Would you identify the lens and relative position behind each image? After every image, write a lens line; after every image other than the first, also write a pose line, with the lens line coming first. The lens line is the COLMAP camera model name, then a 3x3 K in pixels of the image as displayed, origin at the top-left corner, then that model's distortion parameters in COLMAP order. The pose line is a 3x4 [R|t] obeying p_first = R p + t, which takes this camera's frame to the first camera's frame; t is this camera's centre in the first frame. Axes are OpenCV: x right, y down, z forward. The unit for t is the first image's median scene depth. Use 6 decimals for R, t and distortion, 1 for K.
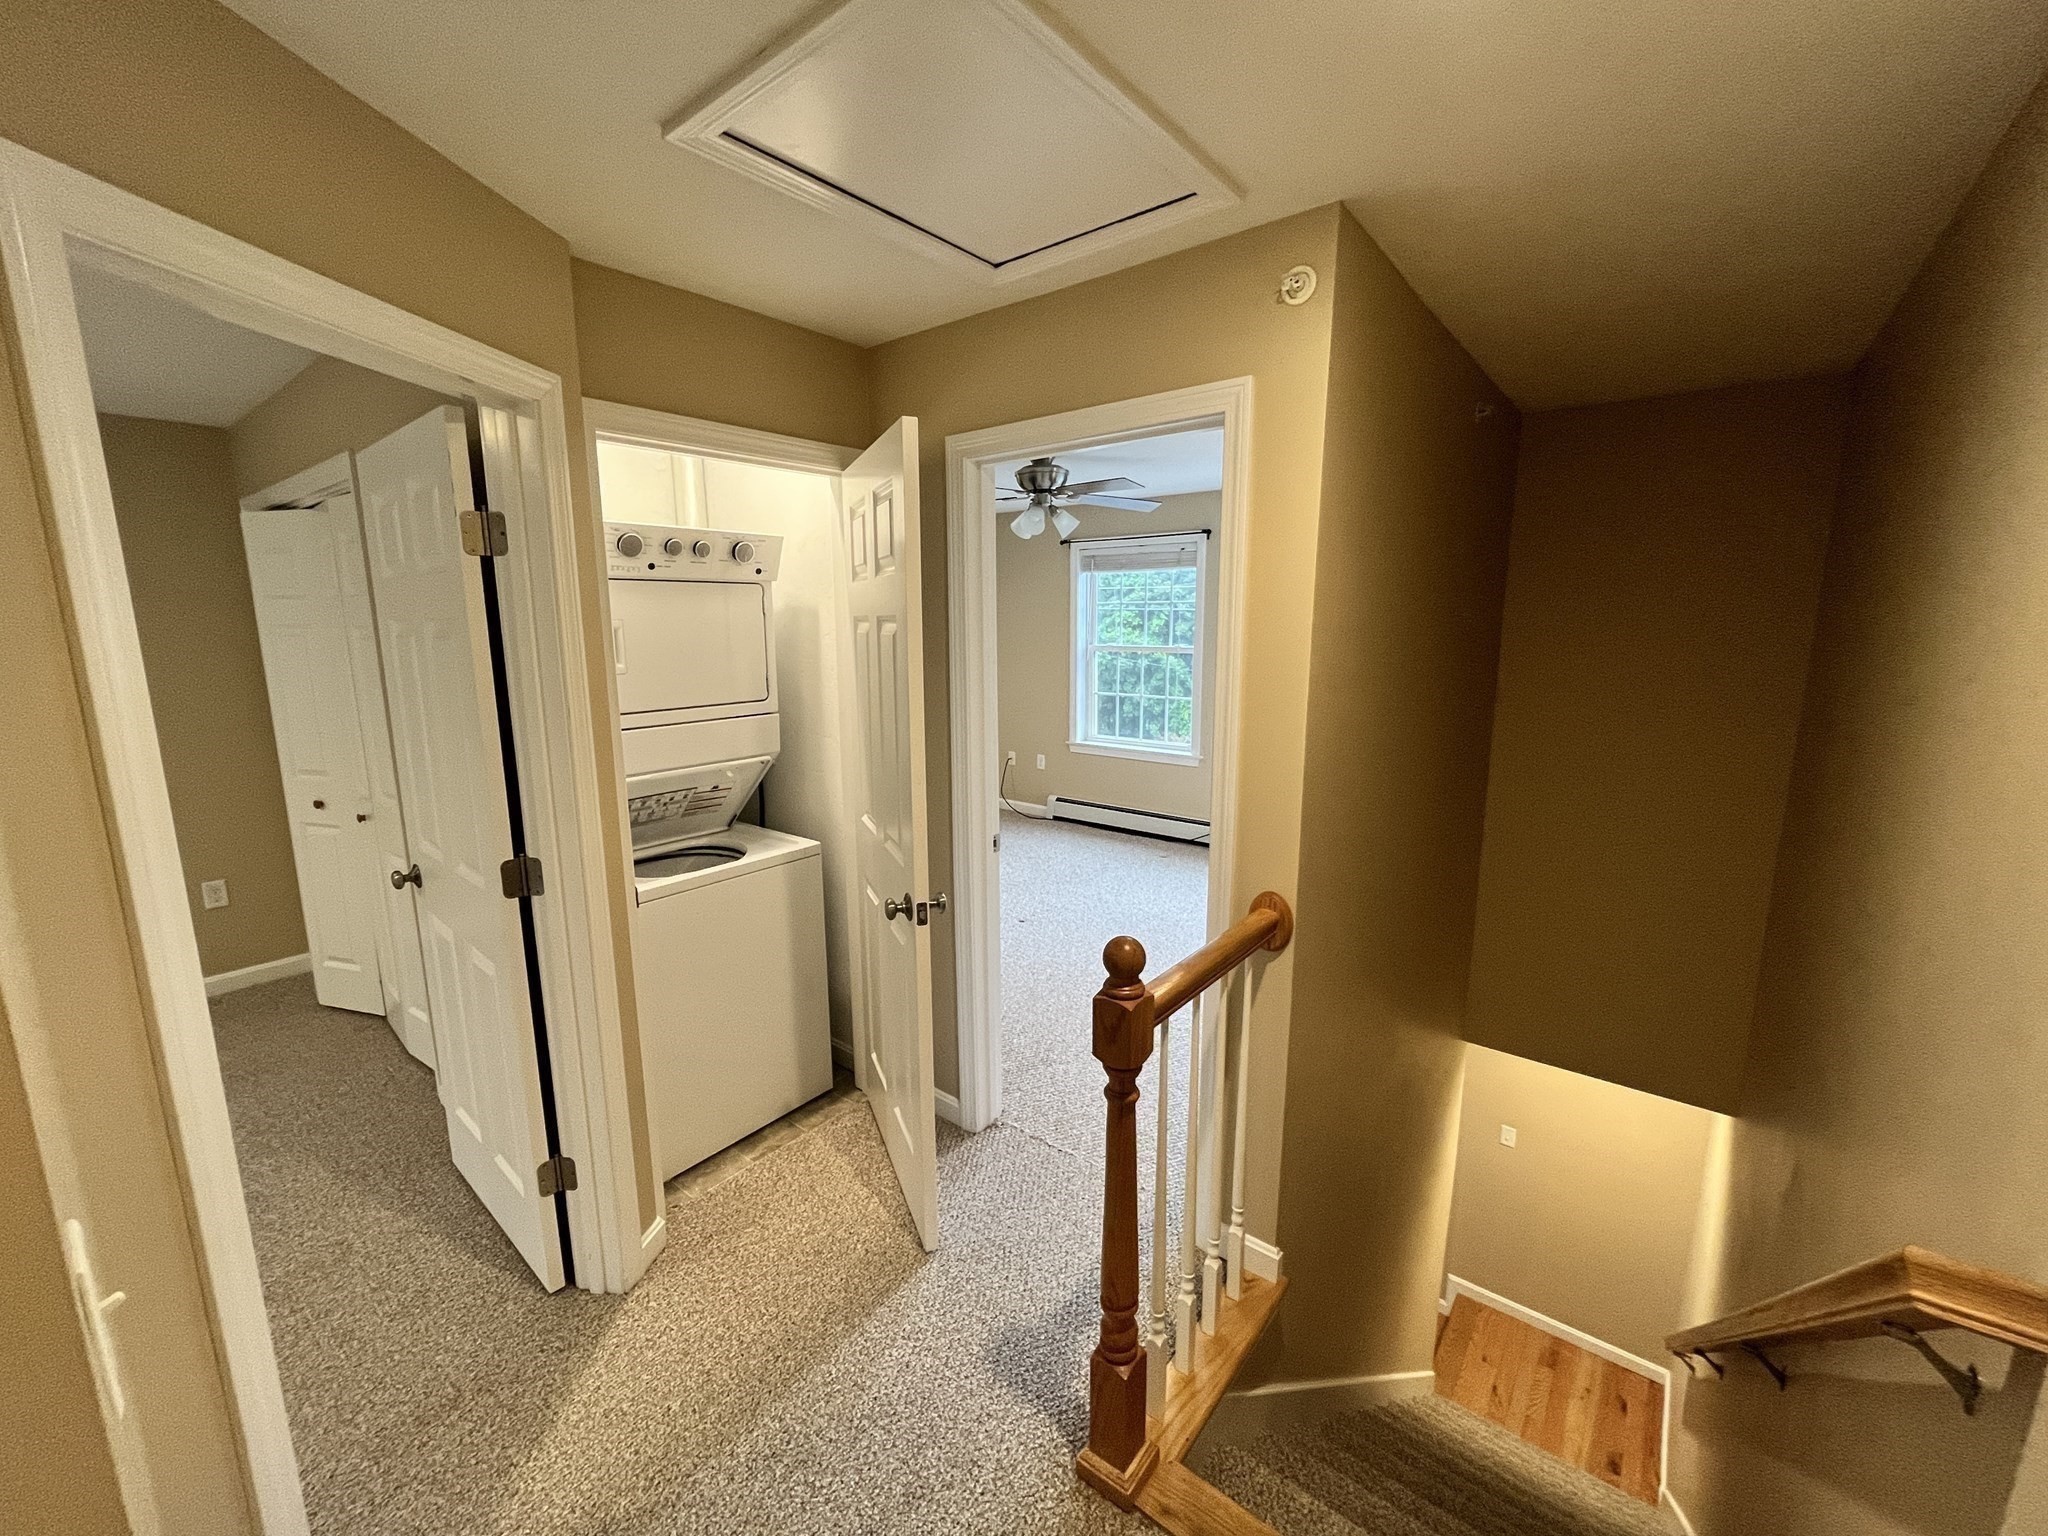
lens RADIAL K [[828.3, 0, 1018.6], [0, 828.3, 764.1], [0, 0, 1]] dist [-0.004028, -0.000014]
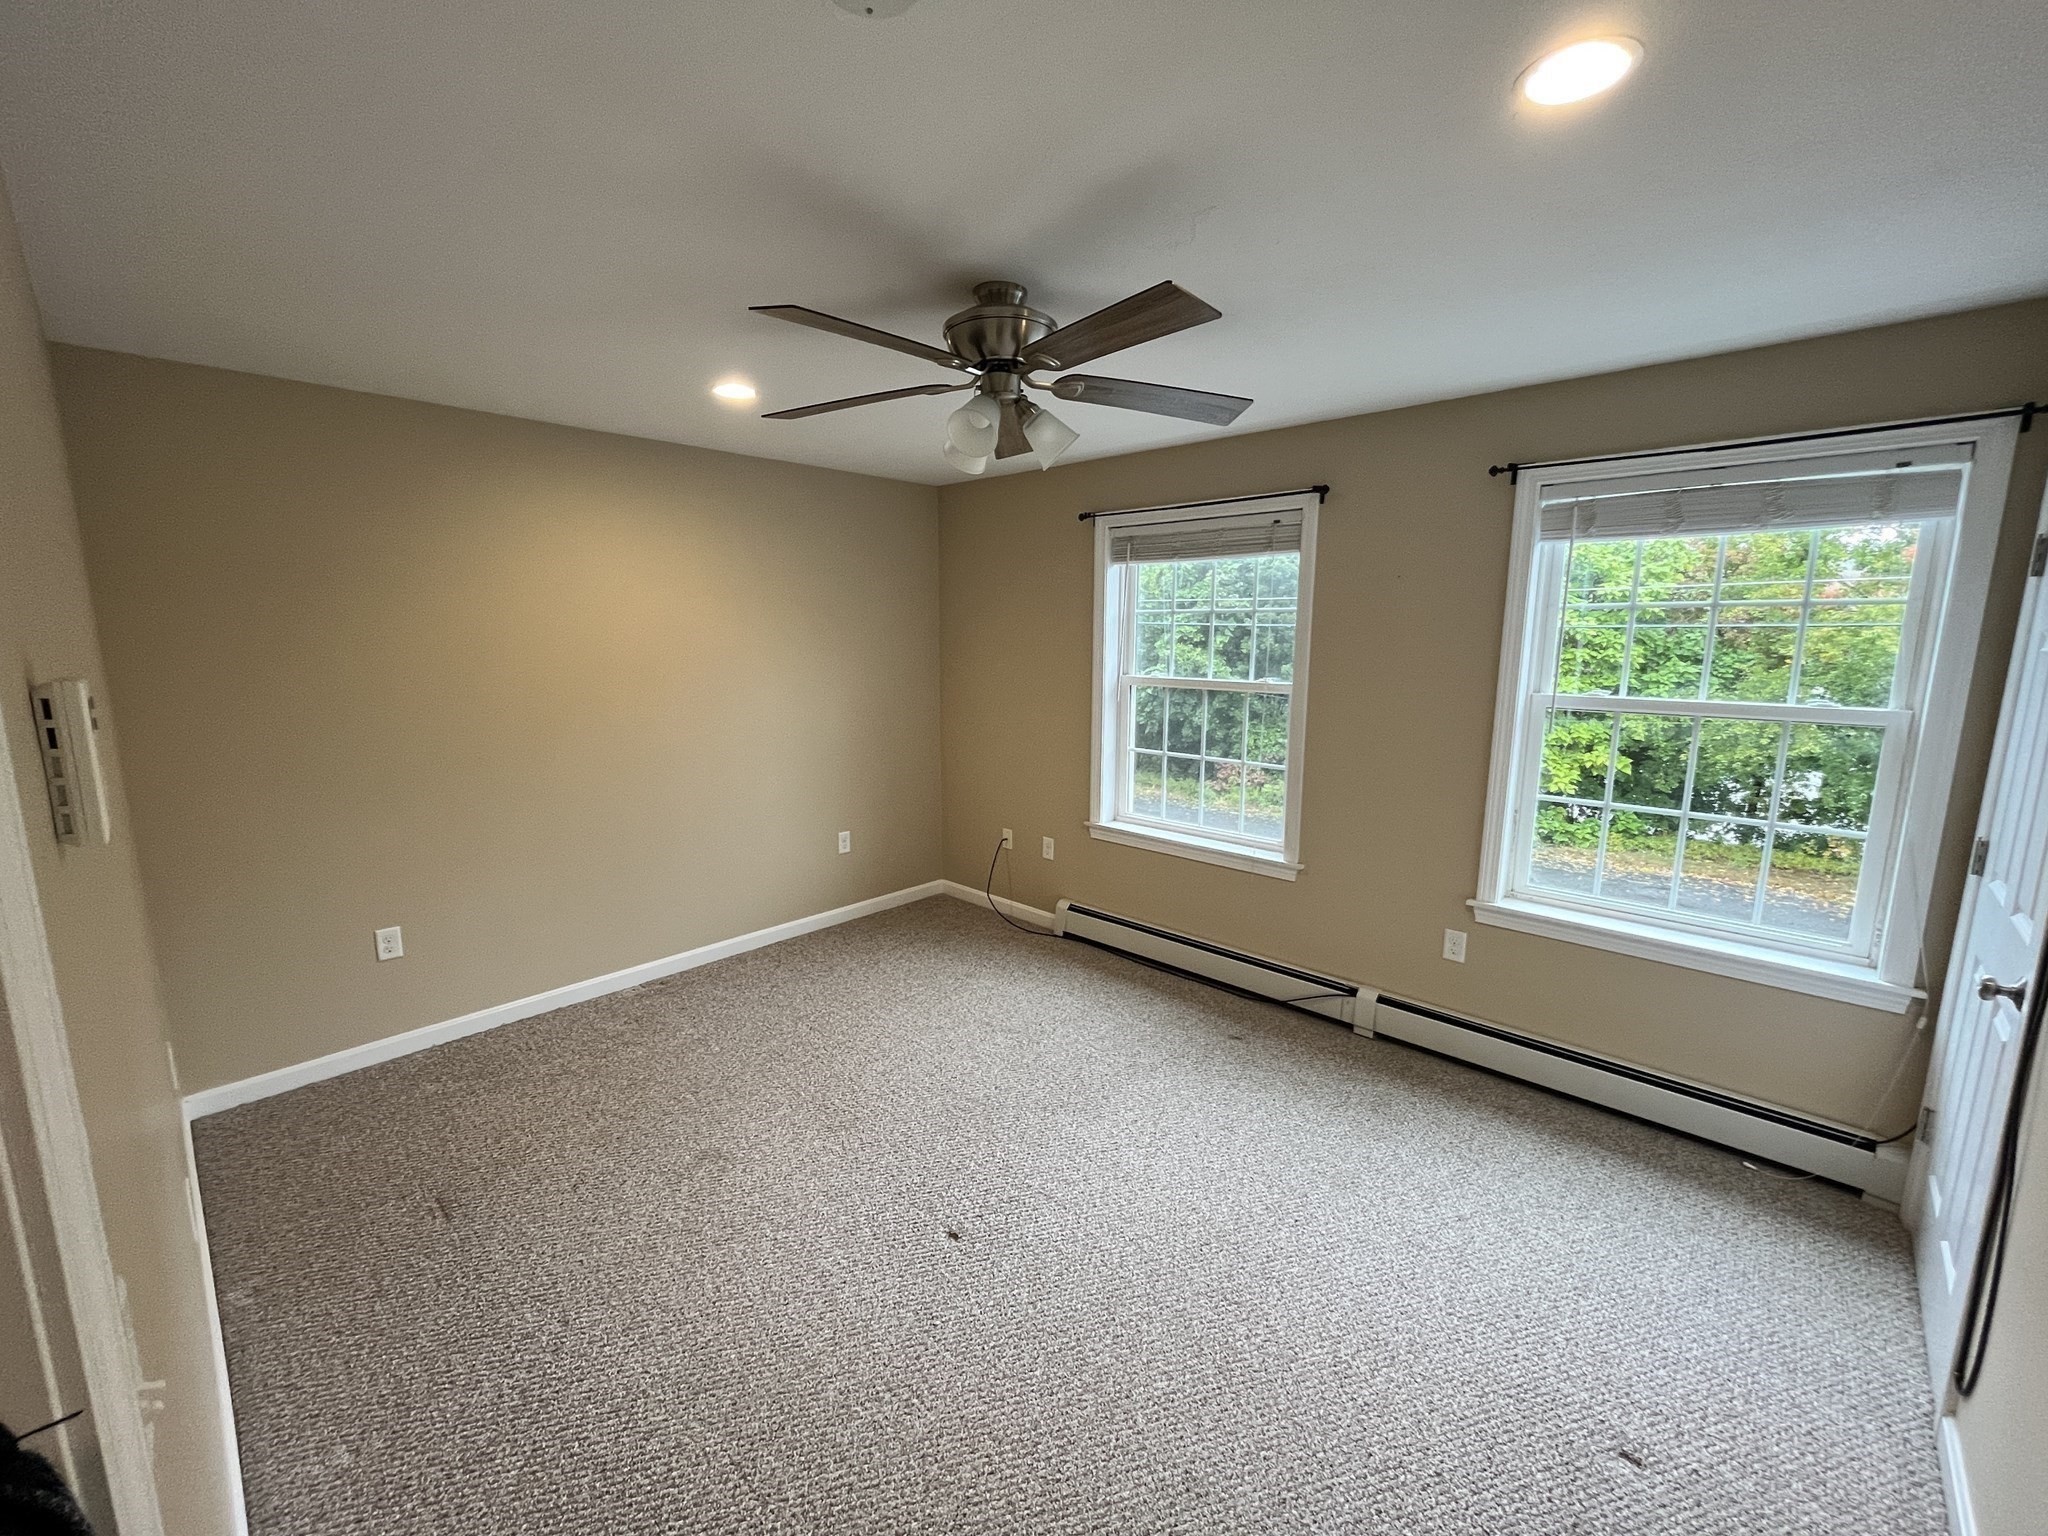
lens RADIAL K [[828.3, 0, 1018.6], [0, 828.3, 764.1], [0, 0, 1]] dist [-0.004028, -0.000014]
pose [[0.997283, 0.022025, -0.070302, 0.050315], [-0.023180, 0.999609, -0.015657, -0.061538], [0.069930, 0.017244, 0.997403, 0.343025]]
